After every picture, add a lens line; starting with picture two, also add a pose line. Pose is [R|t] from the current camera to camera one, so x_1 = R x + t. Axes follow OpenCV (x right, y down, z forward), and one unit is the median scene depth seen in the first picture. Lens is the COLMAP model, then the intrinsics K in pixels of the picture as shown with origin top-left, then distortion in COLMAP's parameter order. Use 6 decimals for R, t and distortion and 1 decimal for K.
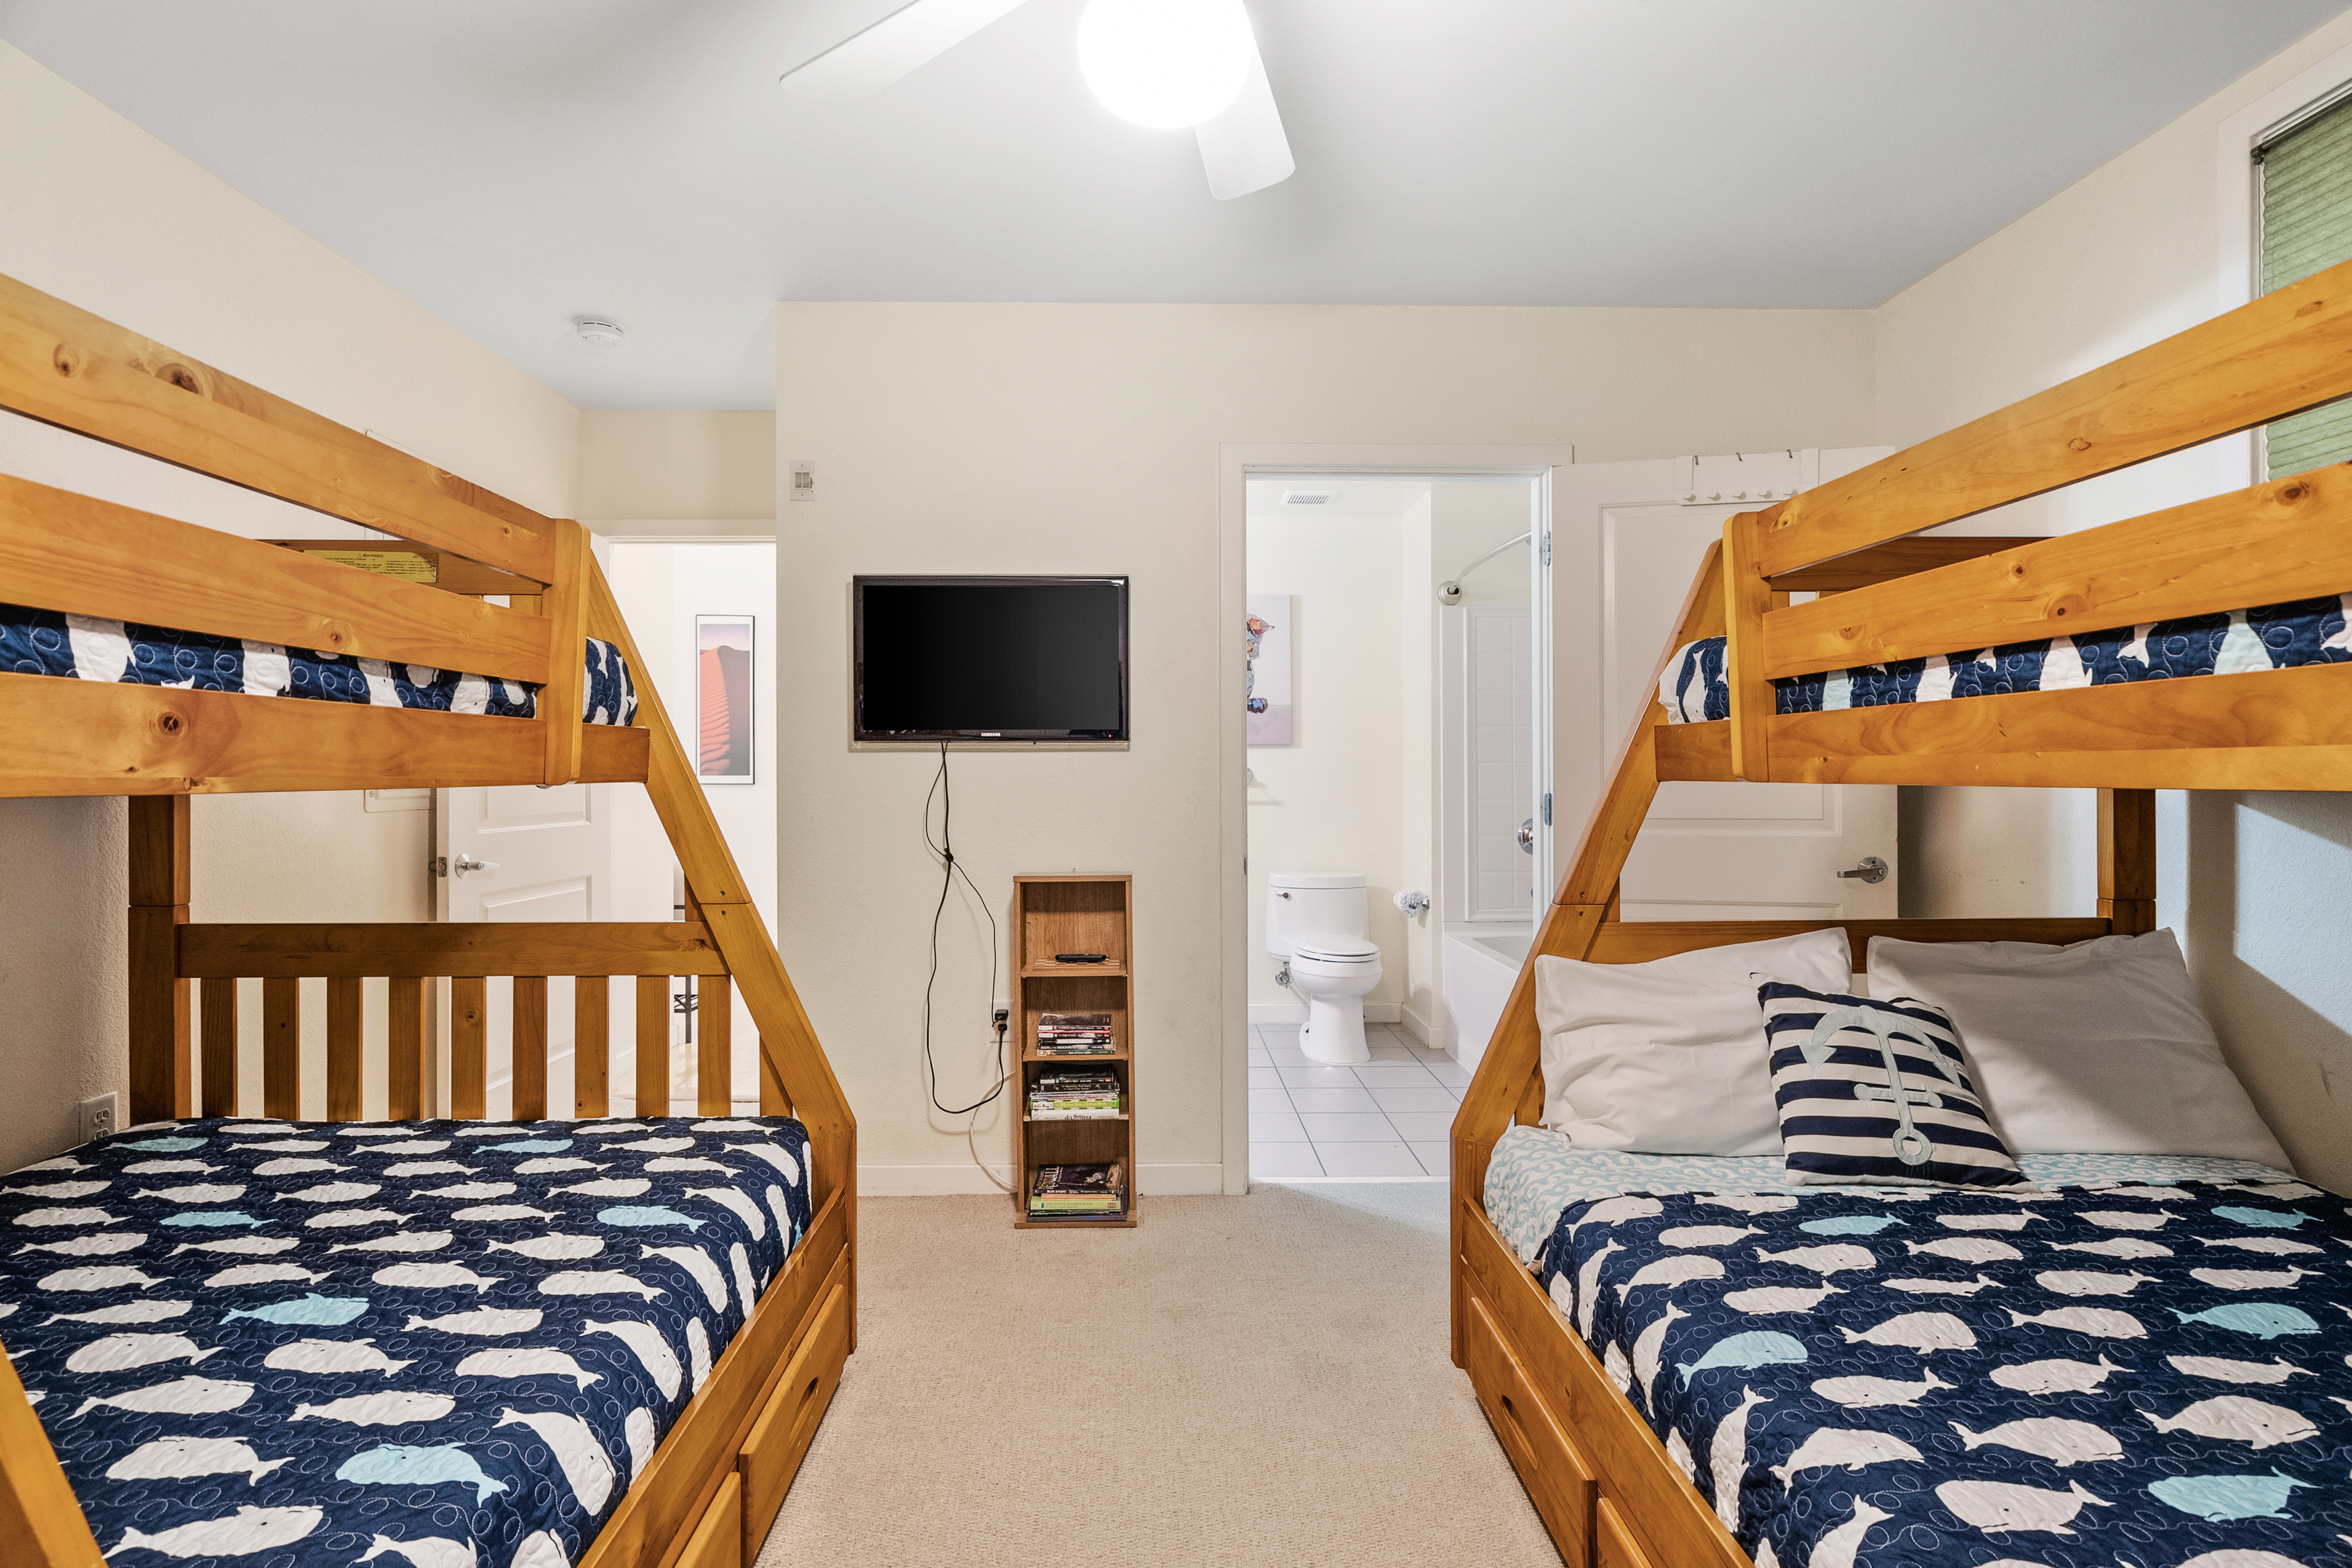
lens RADIAL K [[1072.6, 0, 1174.6], [0, 1072.6, 778.8], [0, 0, 1]] dist [-0.007009, 0.003114]
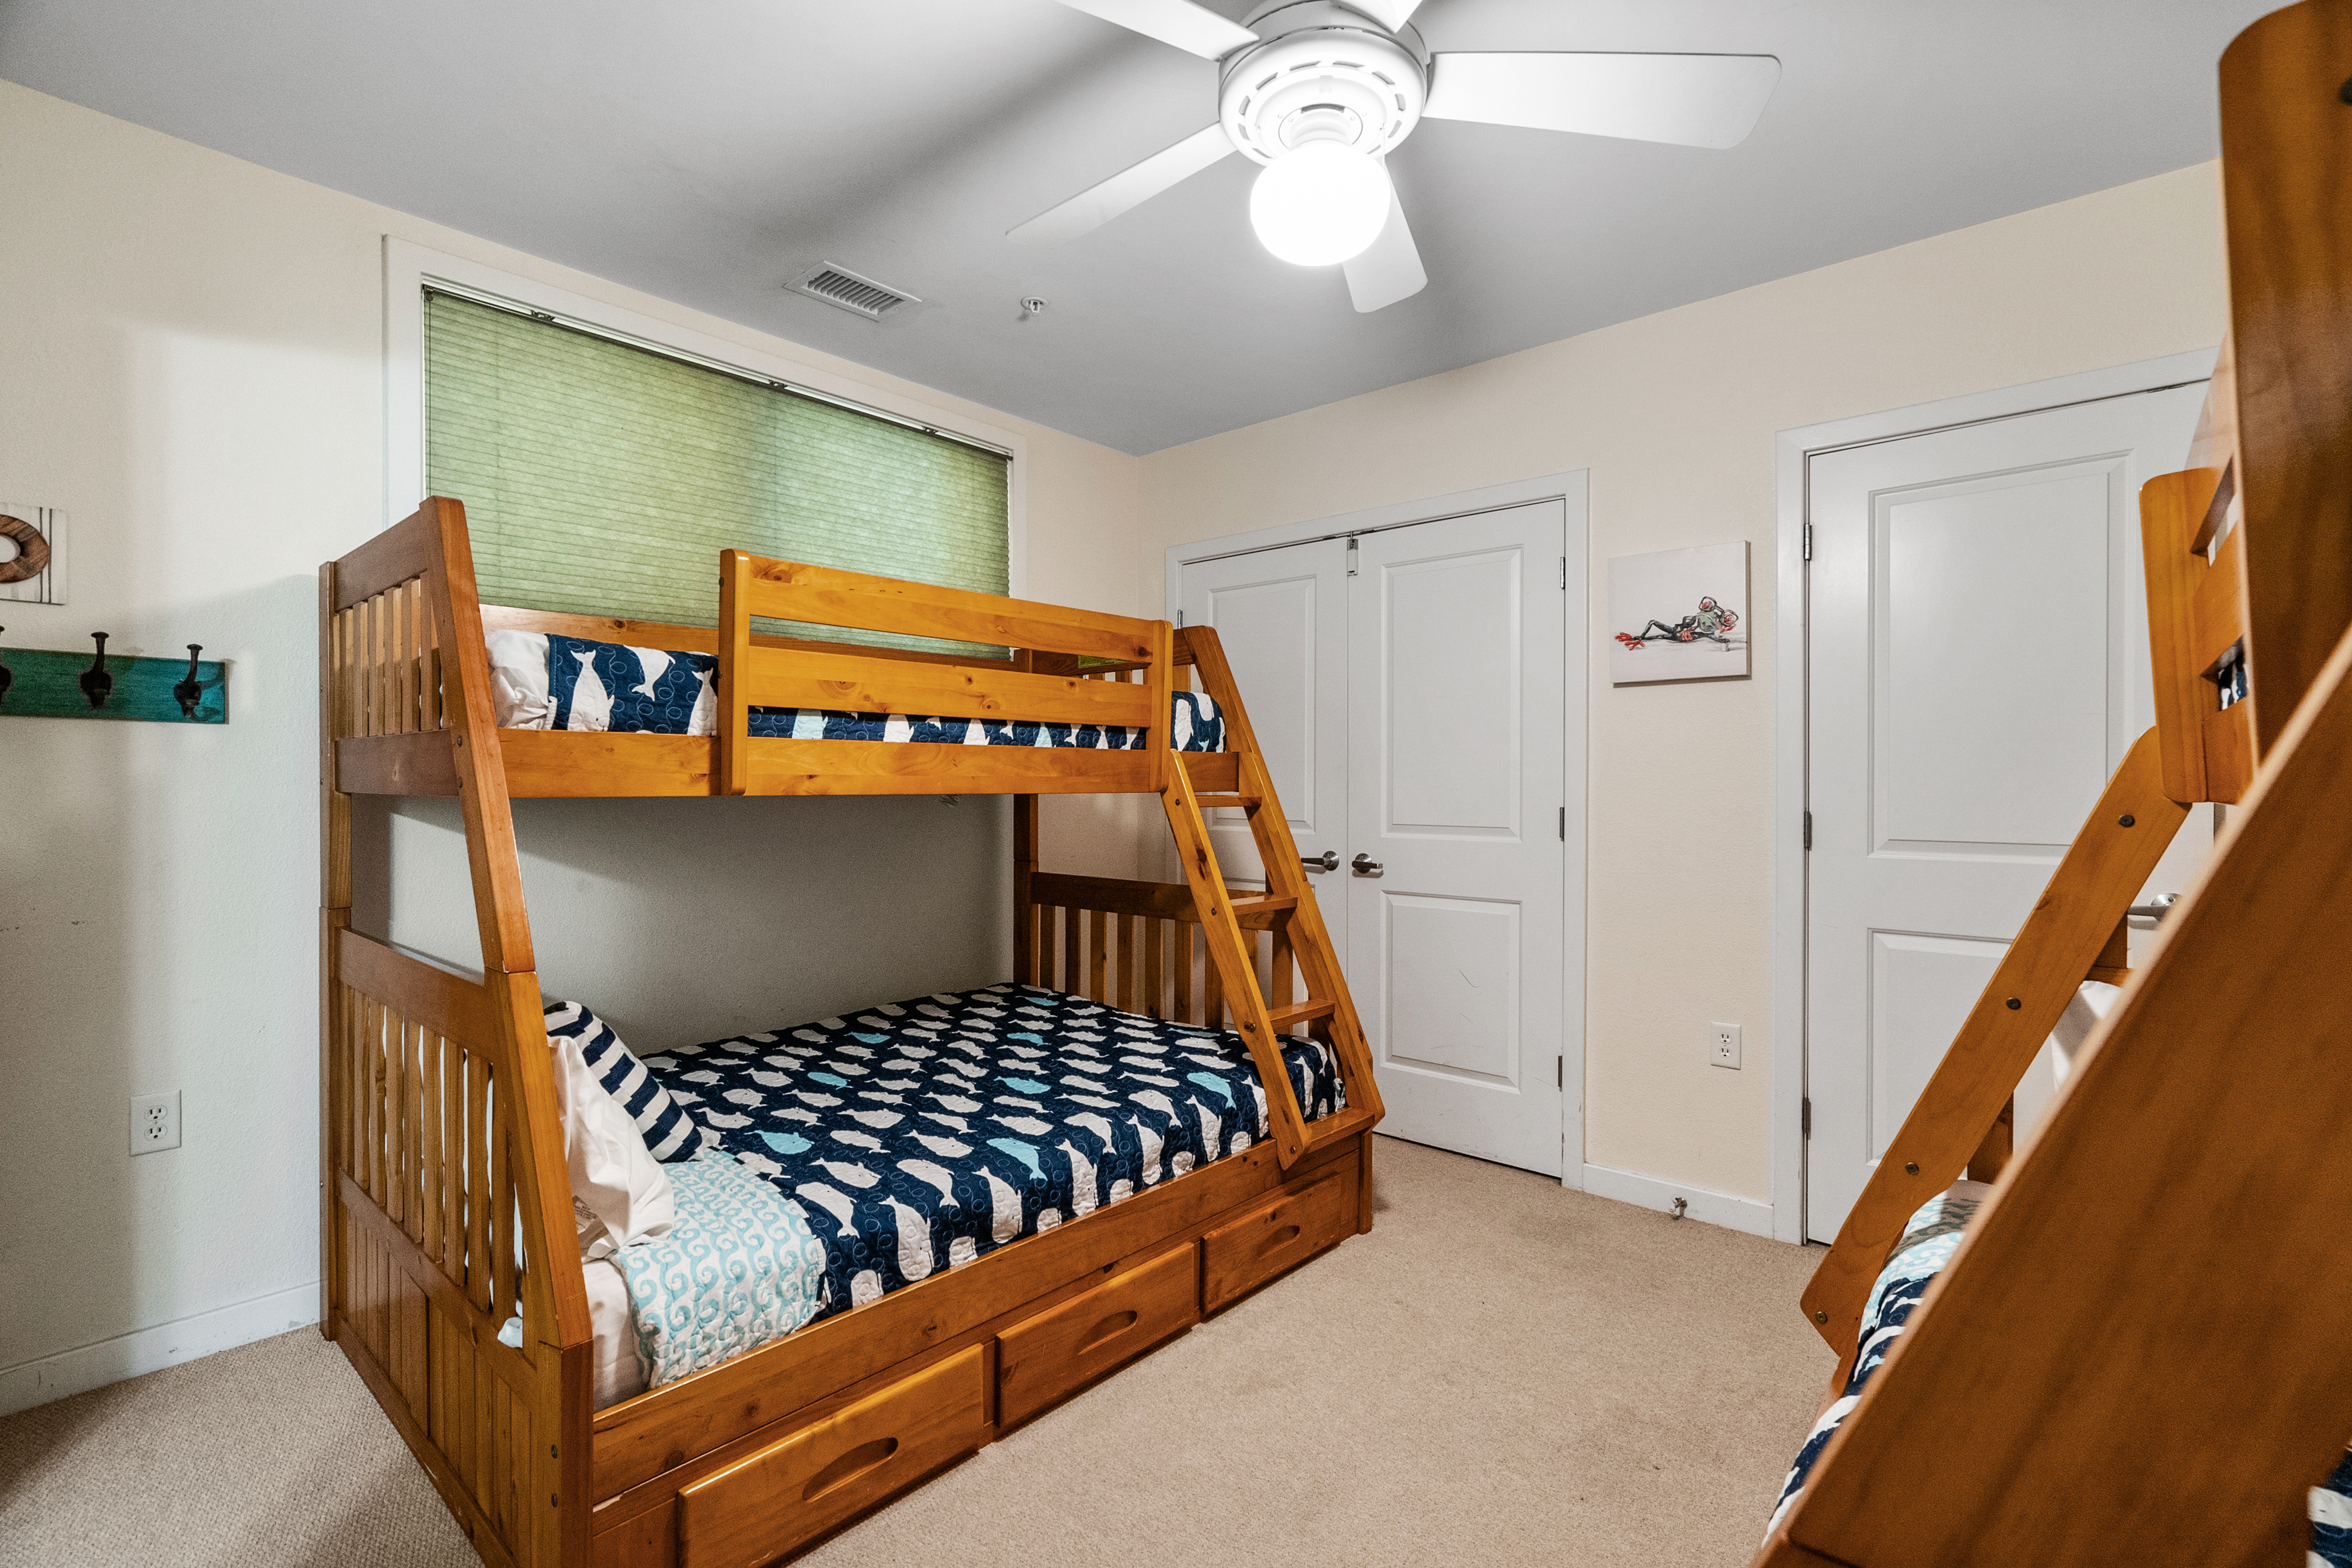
lens RADIAL K [[1072.5, 0, 1177.8], [0, 1072.5, 782.1], [0, 0, 1]] dist [-0.007009, 0.003114]
pose [[-0.721992, 0.000410, 0.691901, -0.678464], [0.003041, 0.999992, 0.002581, -0.015381], [-0.691894, 0.003968, -0.721988, 1.813478]]
